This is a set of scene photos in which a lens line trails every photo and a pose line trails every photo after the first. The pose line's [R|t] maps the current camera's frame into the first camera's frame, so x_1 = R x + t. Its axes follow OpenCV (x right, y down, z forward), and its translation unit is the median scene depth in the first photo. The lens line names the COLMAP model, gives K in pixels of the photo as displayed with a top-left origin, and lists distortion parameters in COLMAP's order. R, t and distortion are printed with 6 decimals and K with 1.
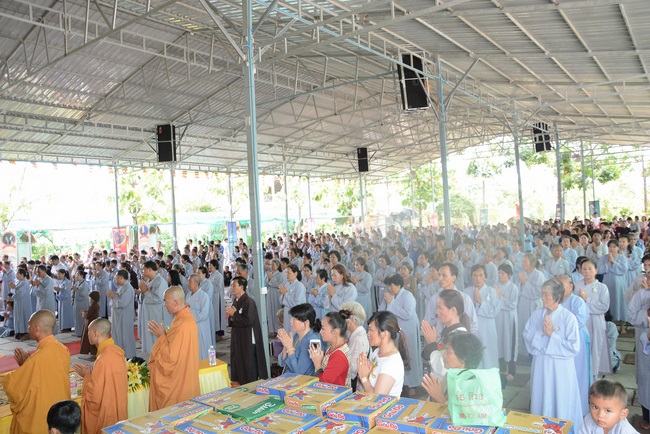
lens RADIAL K [[512.1, 0, 328.0], [0, 512.1, 217.5], [0, 0, 1]] dist [-0.129408, 0.082832]
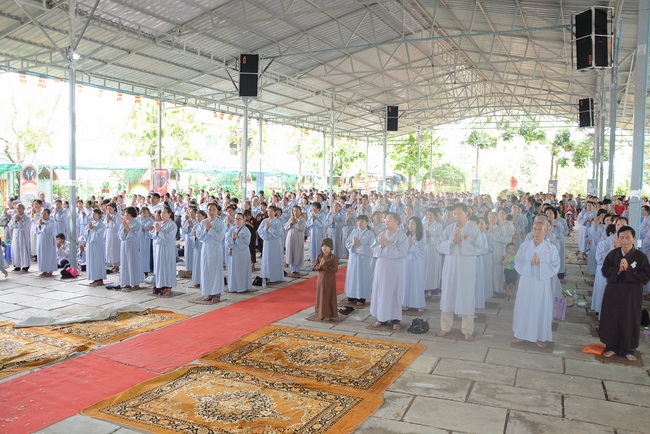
lens RADIAL K [[512.1, 0, 338.8], [0, 512.1, 220.7], [0, 0, 1]] dist [-0.129408, 0.082832]
pose [[0.987949, 0.061737, 0.141938, -0.225981], [-0.072872, 0.994544, 0.074639, 0.020824], [-0.136555, -0.084083, 0.987058, 0.074920]]
